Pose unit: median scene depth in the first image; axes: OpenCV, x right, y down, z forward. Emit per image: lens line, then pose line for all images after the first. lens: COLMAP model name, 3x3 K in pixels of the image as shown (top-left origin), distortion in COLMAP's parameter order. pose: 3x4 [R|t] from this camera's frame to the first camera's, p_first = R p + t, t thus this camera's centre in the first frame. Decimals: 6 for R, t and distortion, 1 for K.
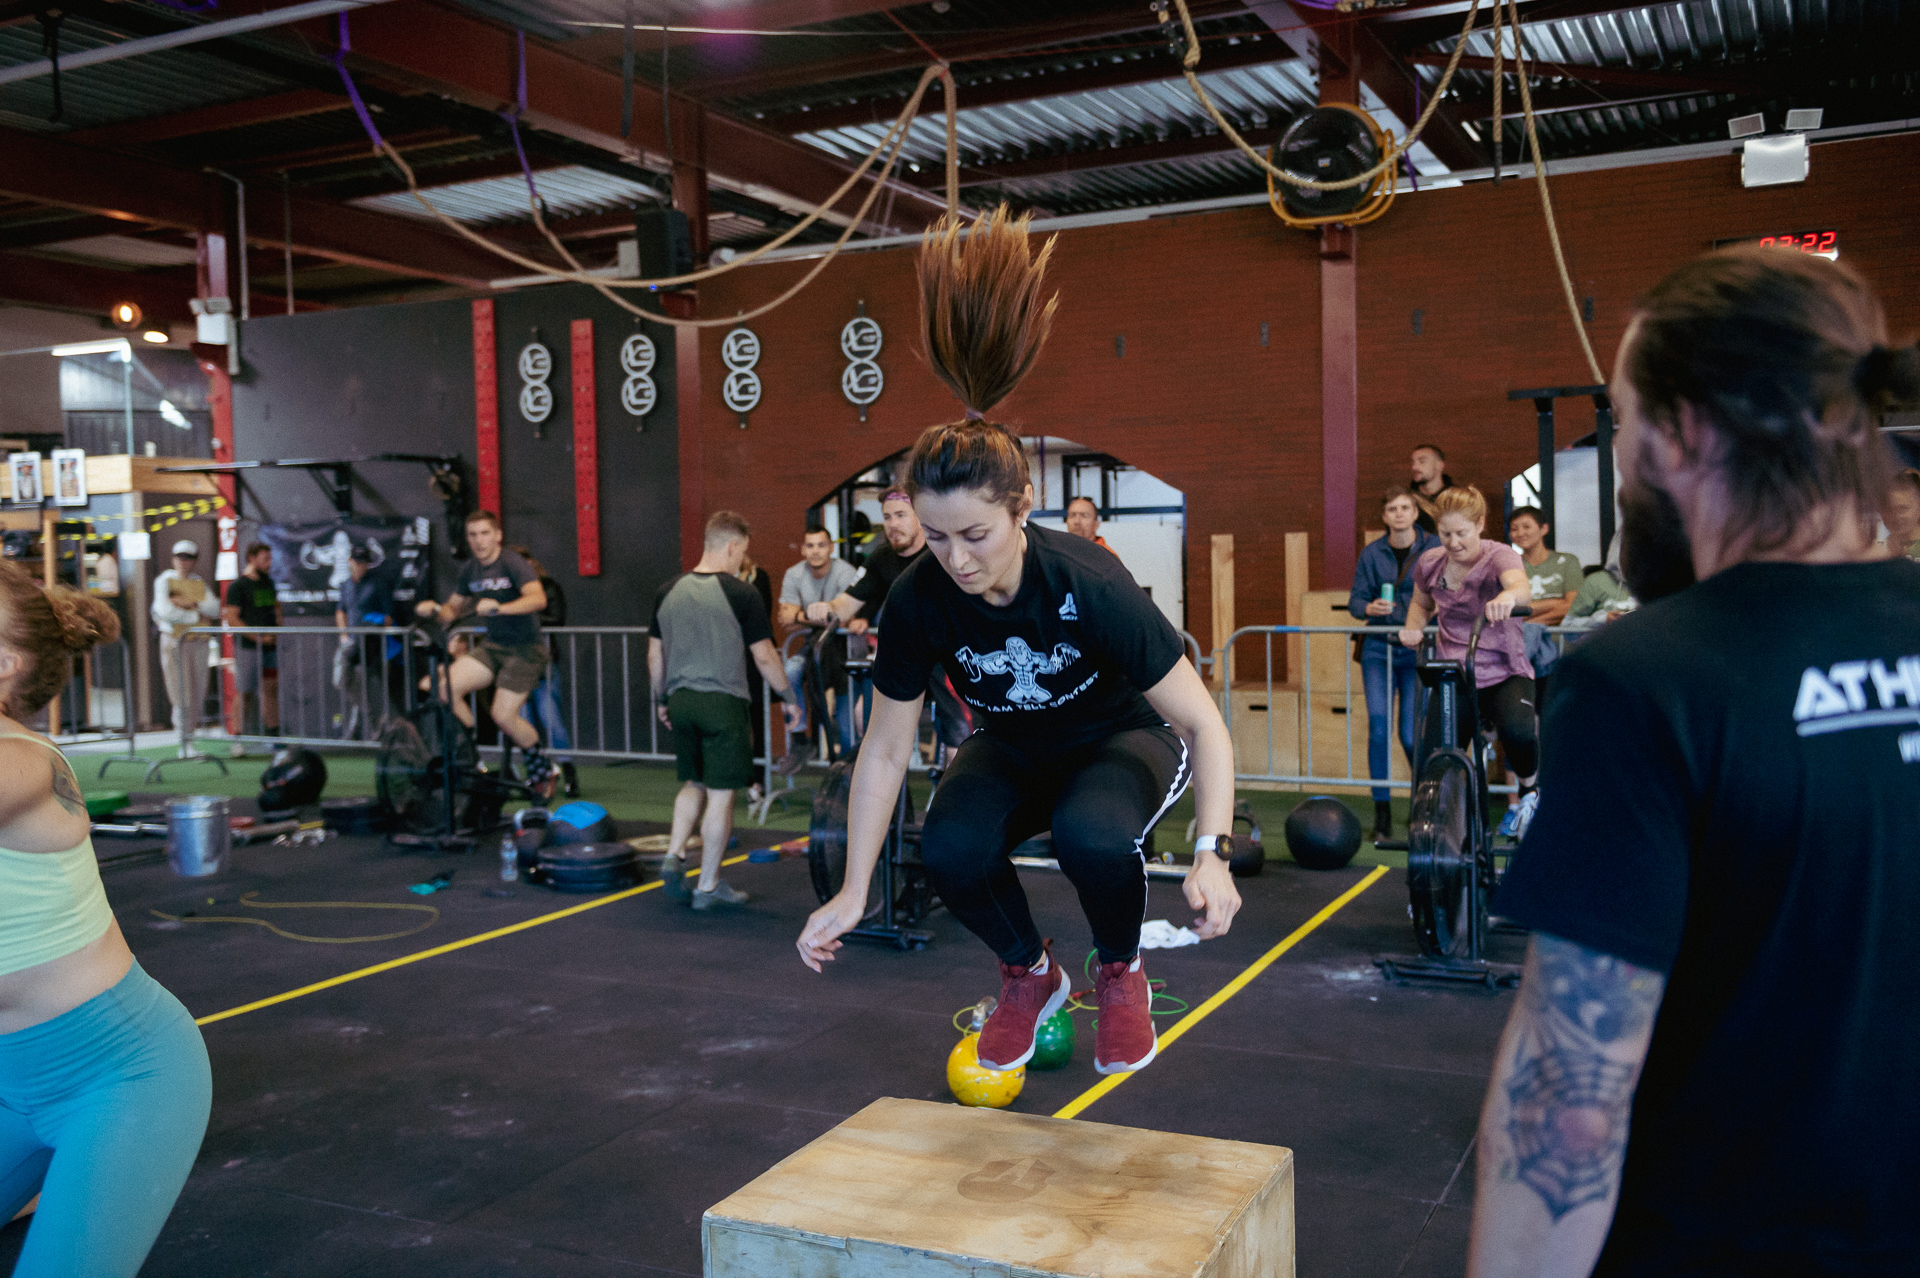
lens RADIAL K [[1734.0, 0, 960.0], [0, 1734.0, 639.0], [0, 0, 1]] dist [0.010378, 0.013960]
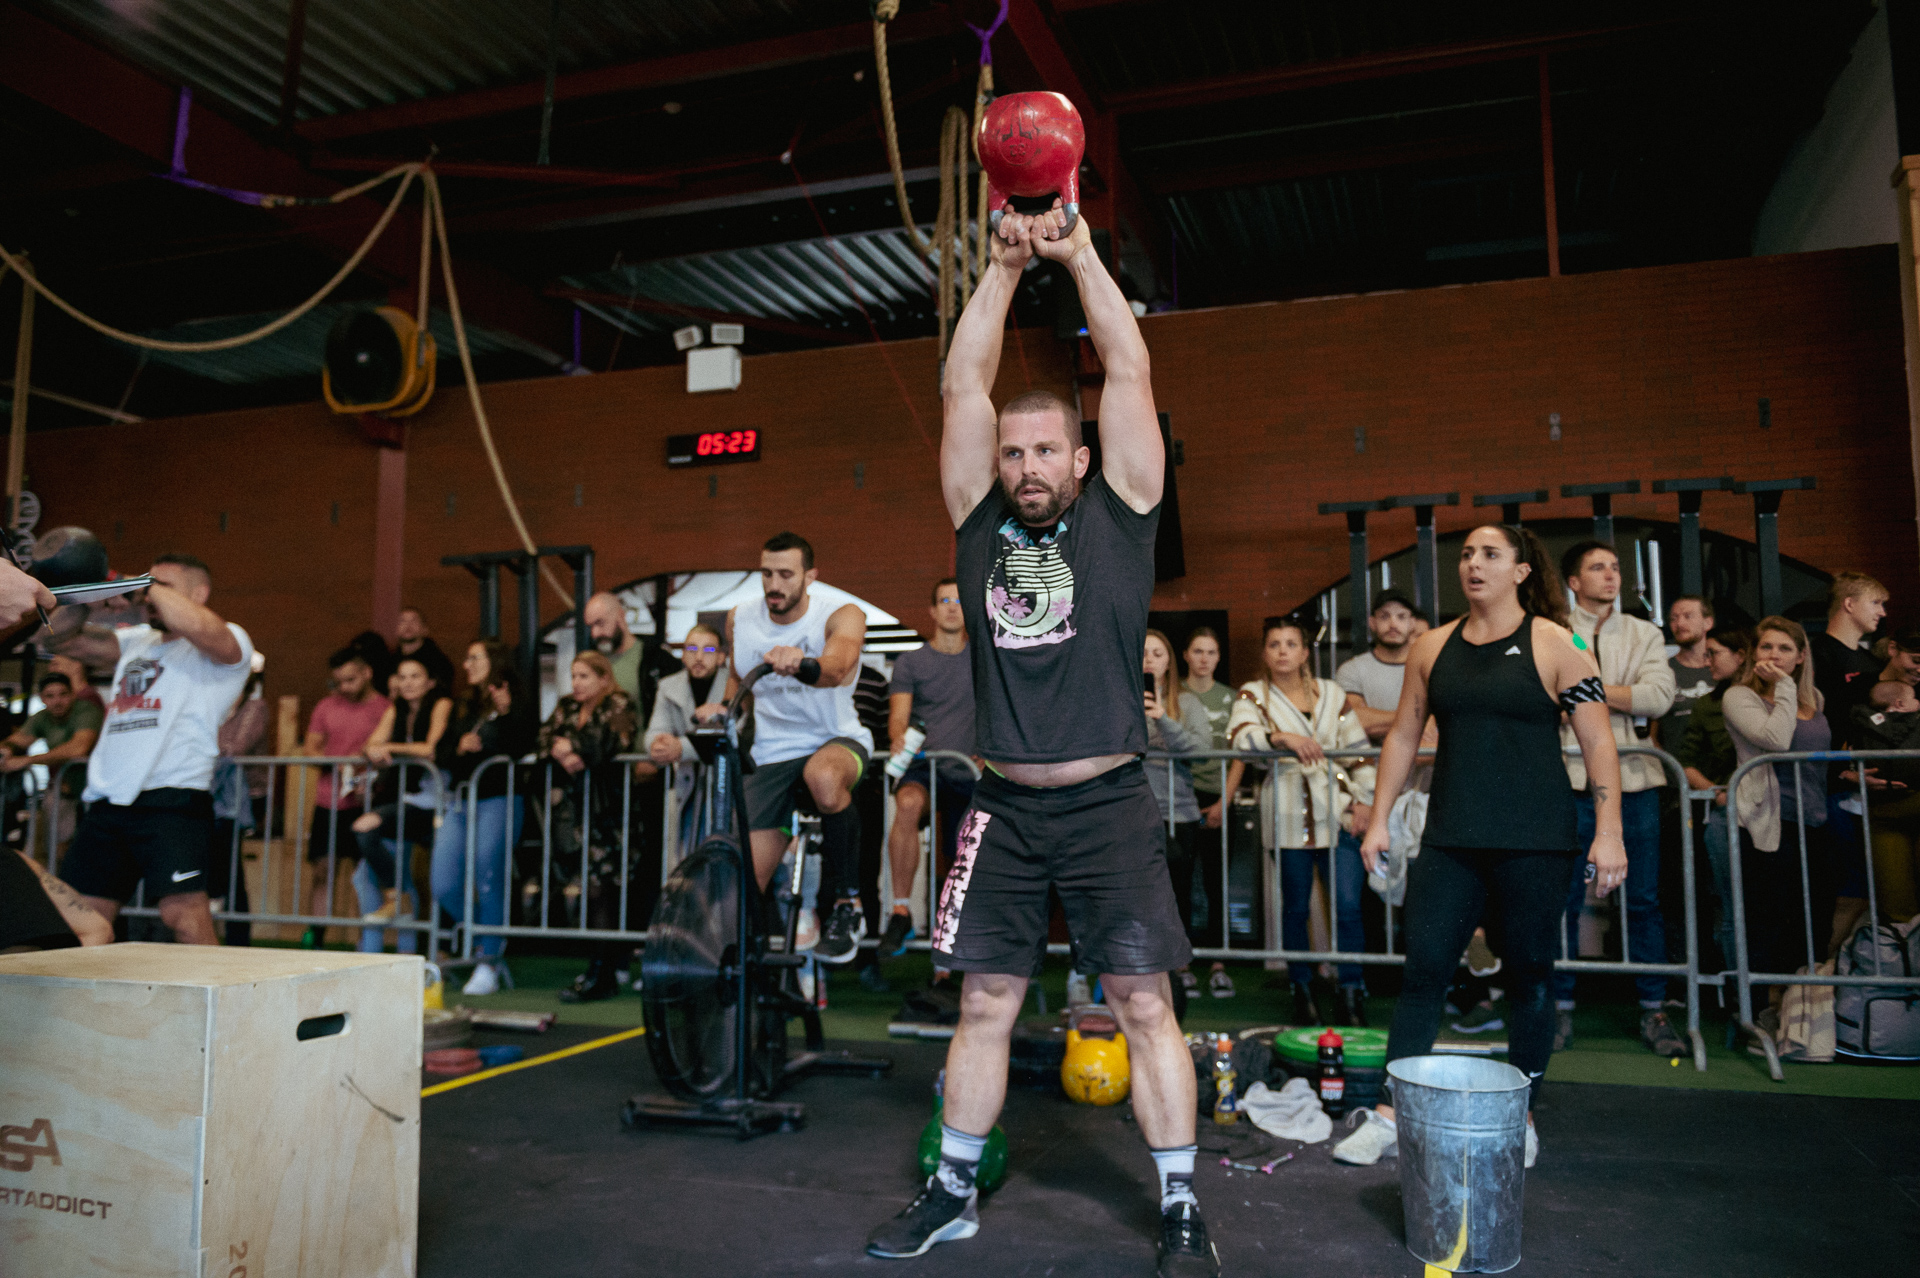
lens RADIAL K [[1485.4, 0, 952.4], [0, 1485.4, 640.1], [0, 0, 1]] dist [-0.013659, -0.004414]
pose [[0.991698, 0.036556, 0.123283, 0.362398], [-0.017566, 0.988265, -0.151739, 0.030402], [-0.127383, 0.148313, 0.980702, 0.042199]]
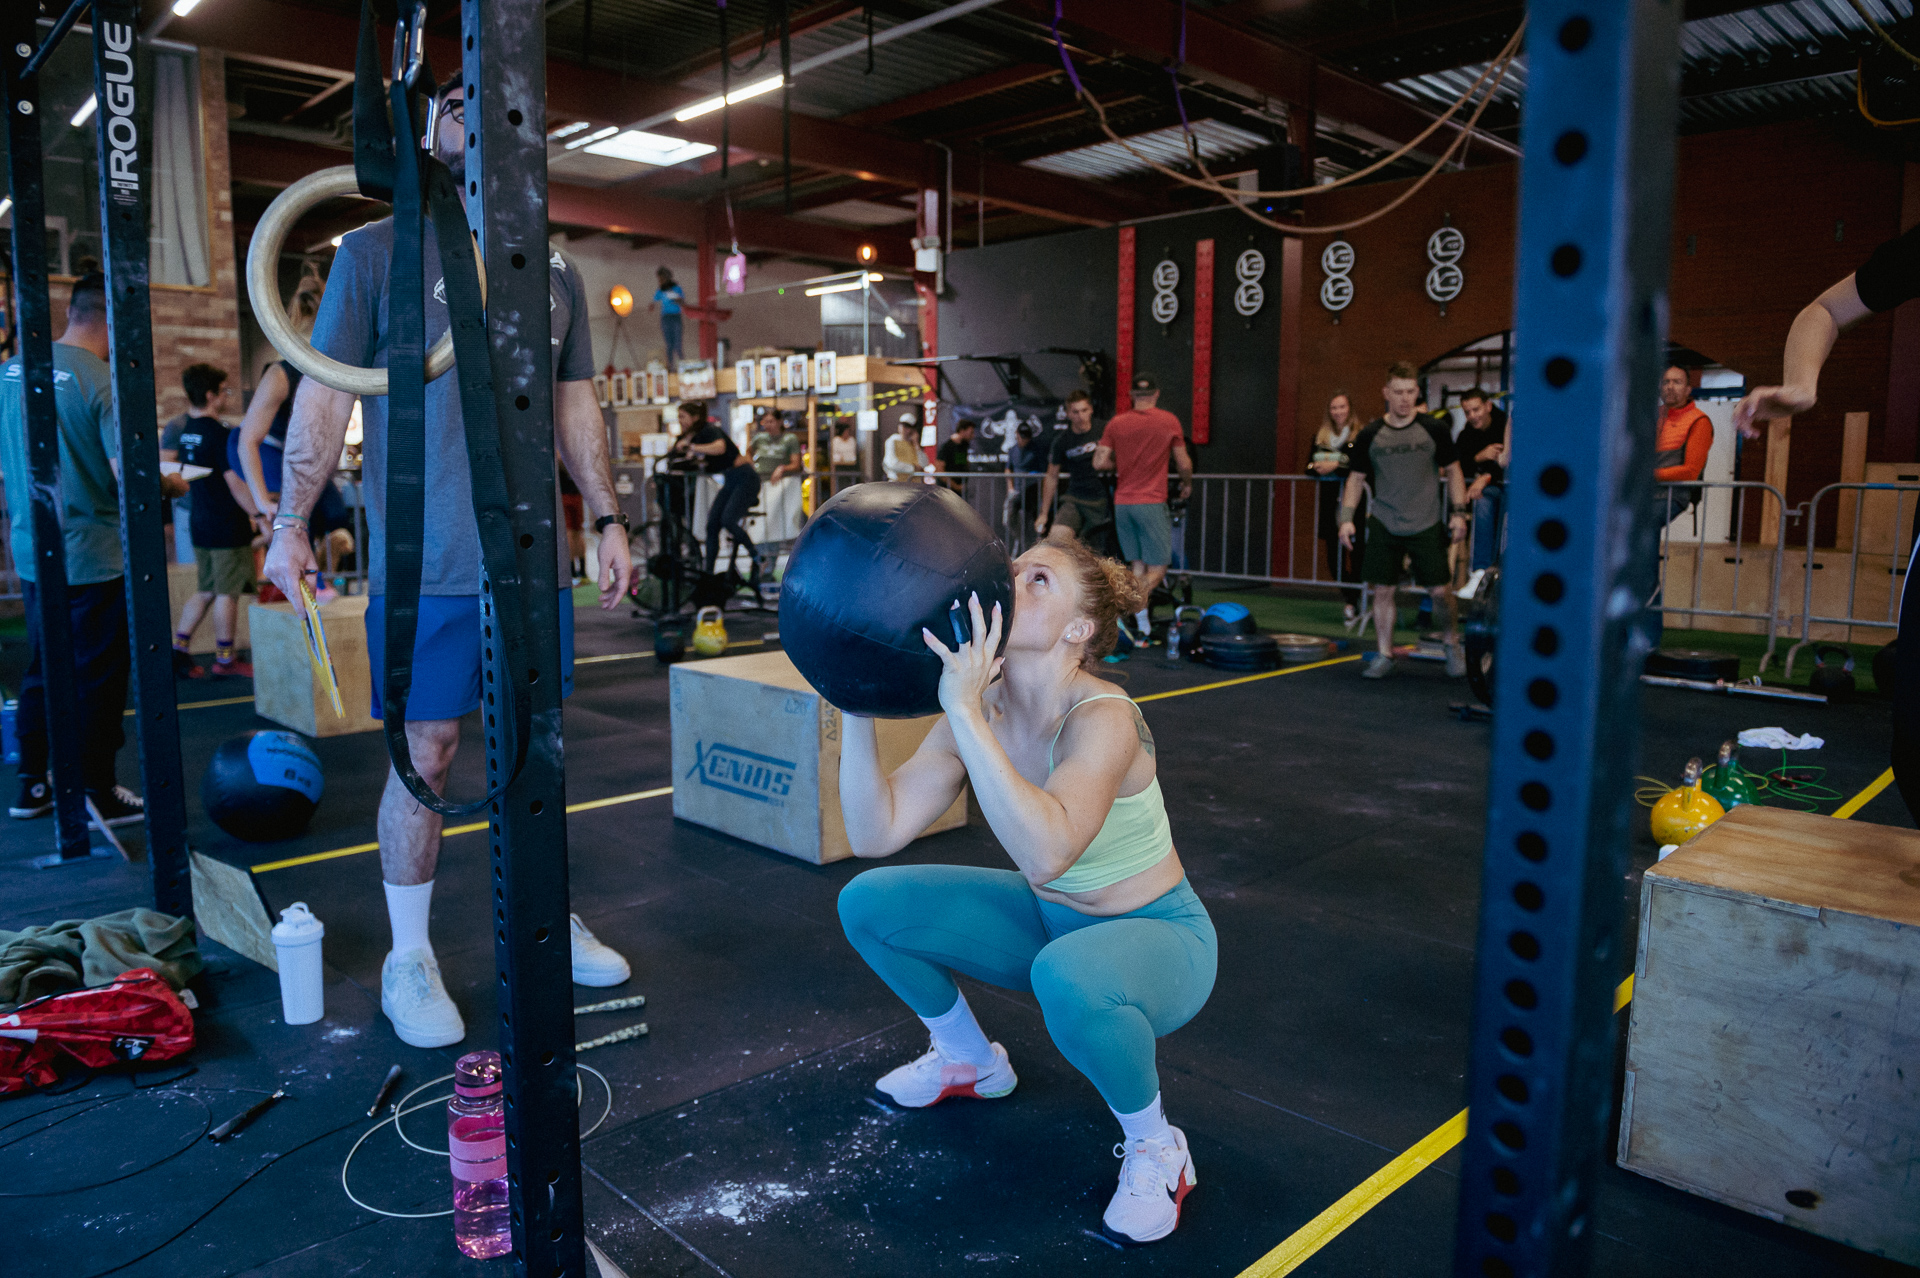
lens RADIAL K [[1311.1, 0, 958.0], [0, 1311.1, 639.4], [0, 0, 1]] dist [-0.043426, -0.006332]
pose [[0.941994, 0.067678, -0.328735, -0.055207], [-0.039952, 0.995105, 0.090383, 0.026230], [0.333242, -0.072007, 0.940088, 0.027265]]
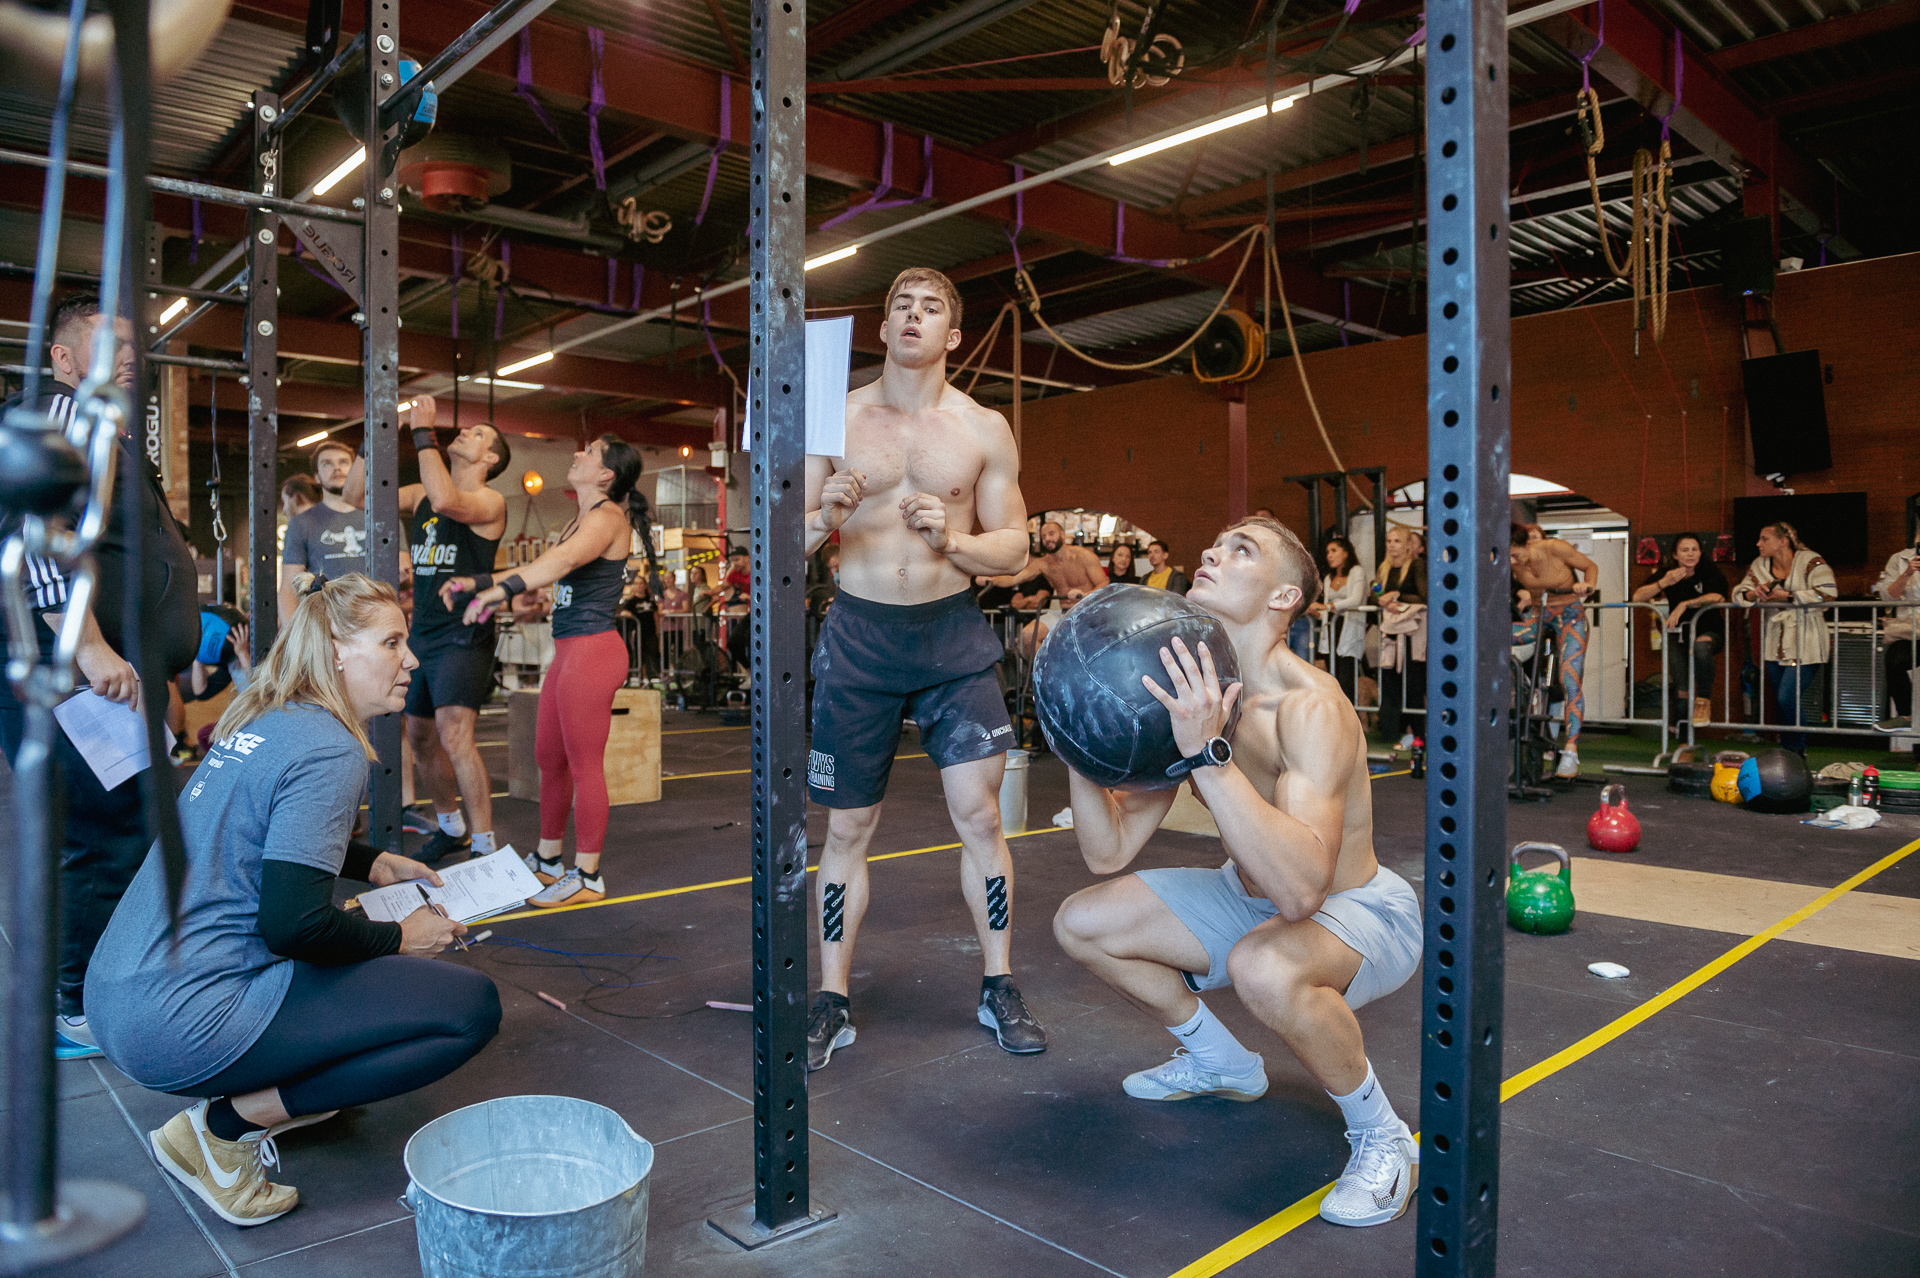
lens RADIAL K [[1311.1, 0, 958.0], [0, 1311.1, 639.4], [0, 0, 1]] dist [-0.043426, -0.006332]
pose [[0.934304, 0.023245, -0.355719, 0.332568], [-0.034109, 0.999123, -0.024298, 0.040751], [0.354842, 0.034835, 0.934277, -0.211856]]
